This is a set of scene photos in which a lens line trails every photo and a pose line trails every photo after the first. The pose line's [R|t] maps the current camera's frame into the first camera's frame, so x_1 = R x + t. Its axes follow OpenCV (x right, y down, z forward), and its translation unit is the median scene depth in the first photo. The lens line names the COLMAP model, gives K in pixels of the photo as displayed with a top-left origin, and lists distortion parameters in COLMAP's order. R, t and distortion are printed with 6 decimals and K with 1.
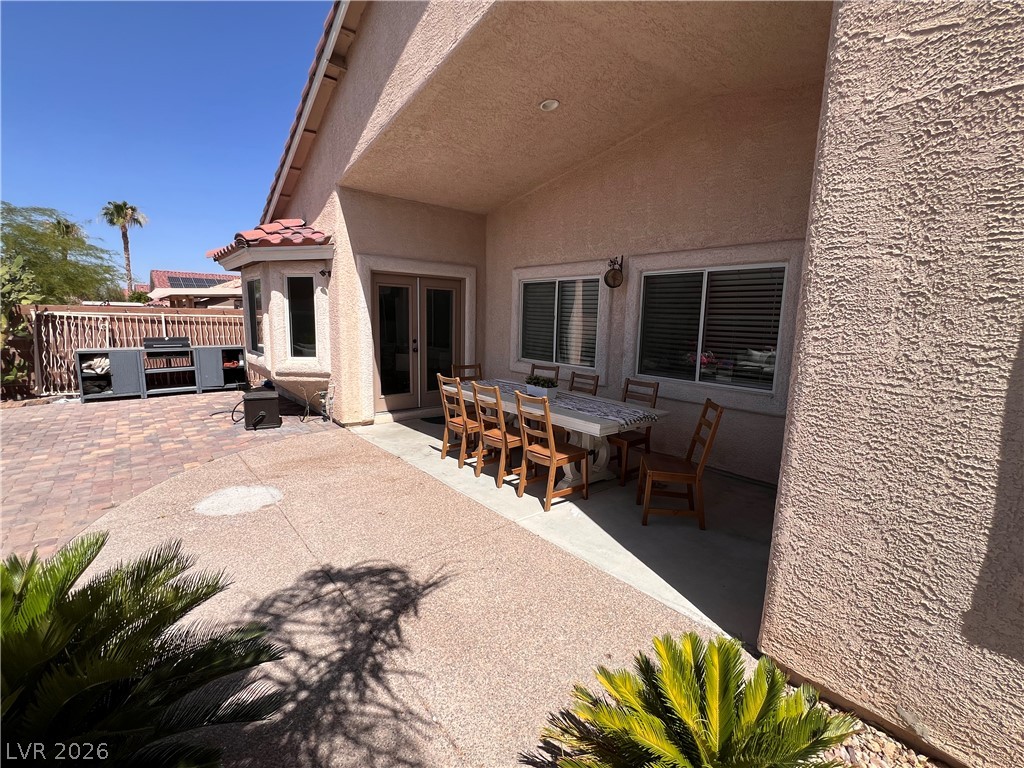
lens RADIAL K [[450.6, 0, 505.7], [0, 450.6, 383.4], [0, 0, 1]] dist [-0.002607, 0.001636]
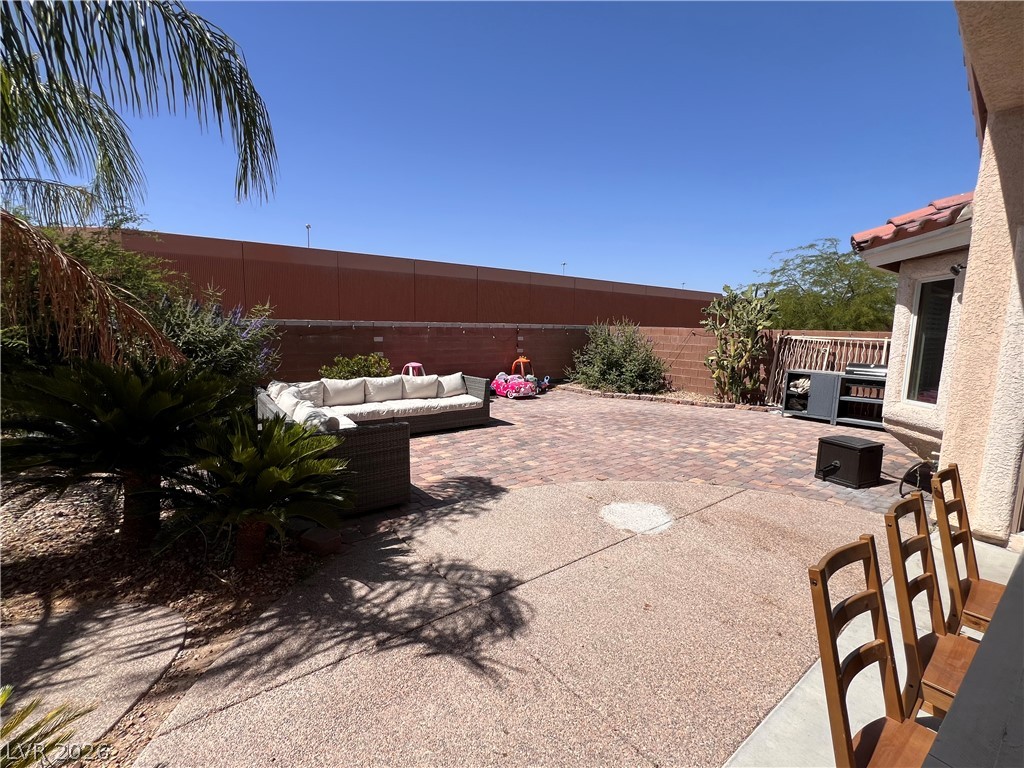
lens RADIAL K [[450.6, 0, 505.4], [0, 450.6, 388.3], [0, 0, 1]] dist [-0.002607, 0.001636]
pose [[-0.042566, 0.116494, -0.992279, 0.298090], [-0.169522, 0.977936, 0.122083, -0.072205], [0.984607, 0.173409, -0.021879, 0.535934]]
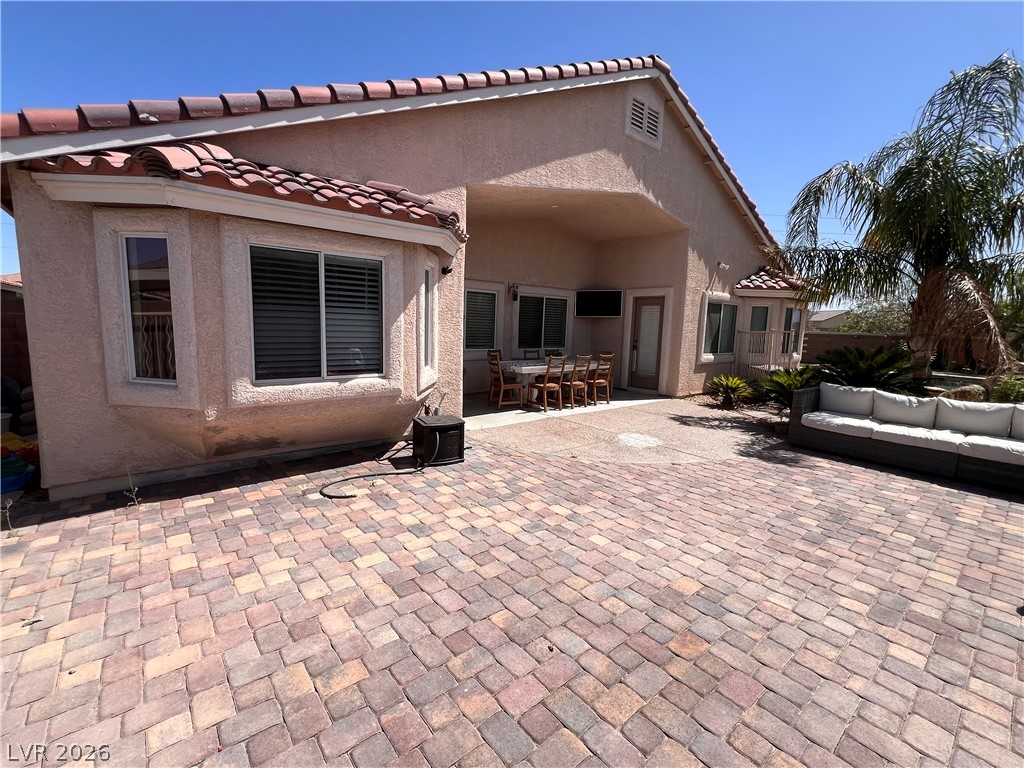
lens RADIAL K [[450.6, 0, 506.4], [0, 450.6, 381.3], [0, 0, 1]] dist [-0.002607, 0.001636]
pose [[0.001126, -0.148324, 0.988938, -1.662482], [0.119616, 0.981858, 0.147126, -0.179690], [-0.992820, 0.118128, 0.018847, 1.100344]]
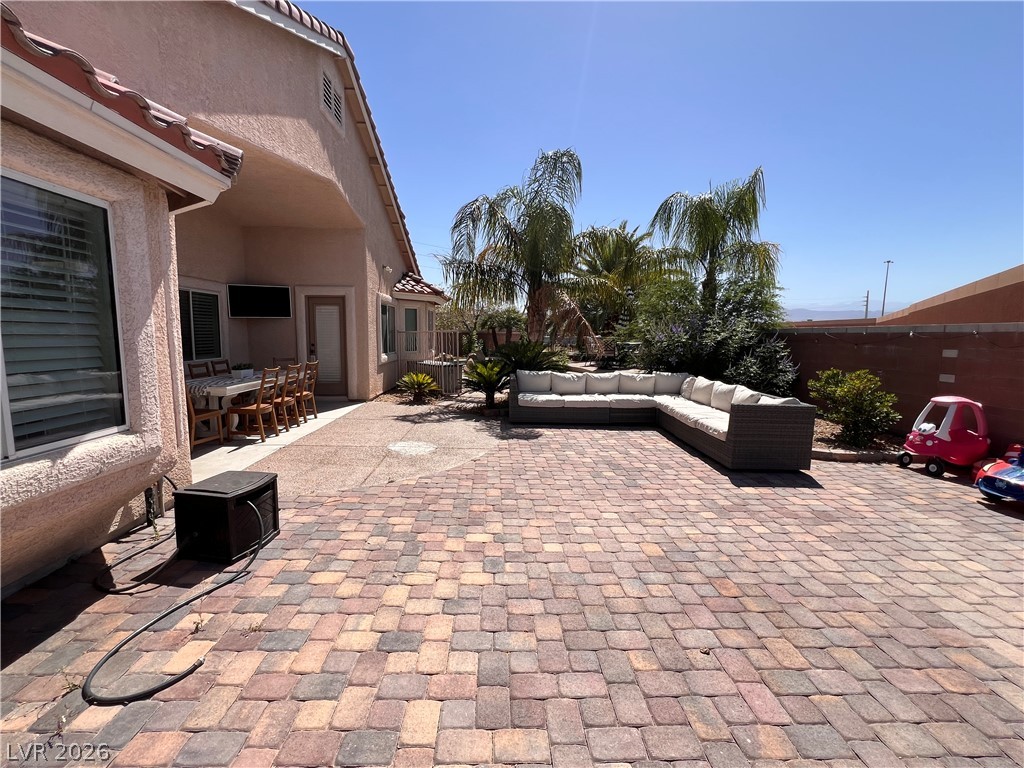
lens RADIAL K [[450.6, 0, 507.4], [0, 450.6, 381.3], [0, 0, 1]] dist [-0.002607, 0.001636]
pose [[-0.787952, -0.093680, 0.608569, -1.359303], [0.066405, 0.969665, 0.235244, -0.223447], [-0.612146, 0.225773, -0.757828, 1.480663]]
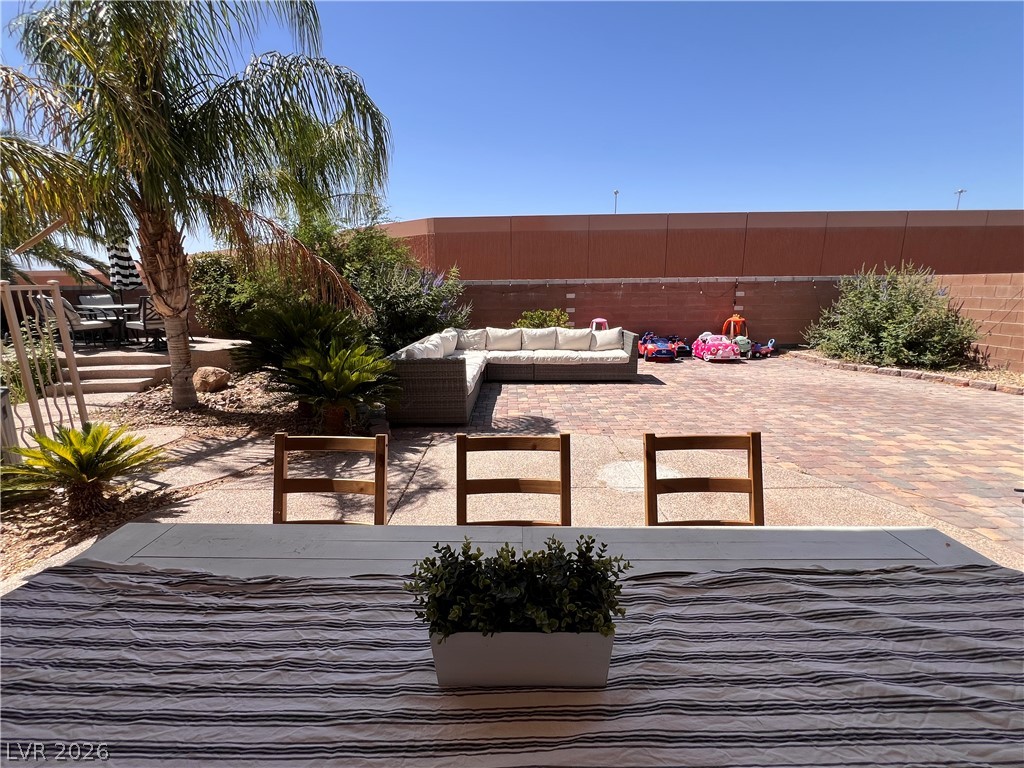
lens RADIAL K [[450.6, 0, 506.4], [0, 450.6, 386.5], [0, 0, 1]] dist [-0.002607, 0.001636]
pose [[-0.641988, 0.150308, -0.751837, 0.196661], [-0.119335, 0.949056, 0.291636, -0.121044], [0.757371, 0.276948, -0.591346, 1.014806]]
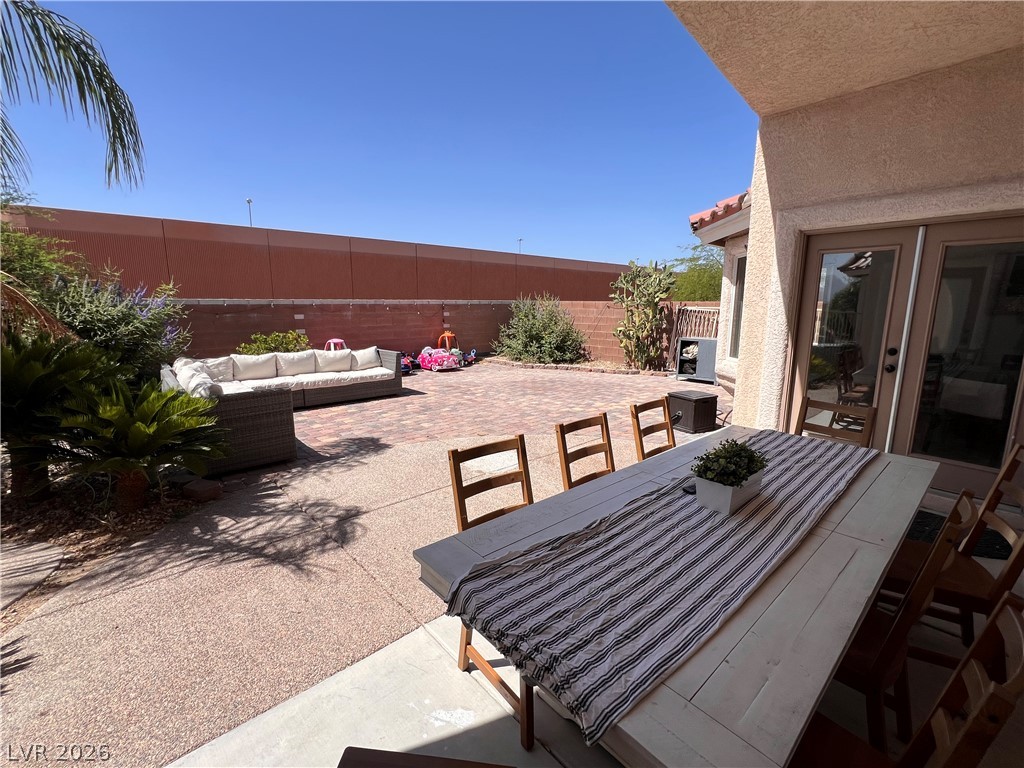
lens RADIAL K [[450.6, 0, 506.8], [0, 450.6, 388.5], [0, 0, 1]] dist [-0.002607, 0.001636]
pose [[0.044178, 0.165429, -0.985232, 0.422976], [-0.152134, 0.975807, 0.157024, -0.091615], [0.987372, 0.142950, 0.068277, 0.724975]]
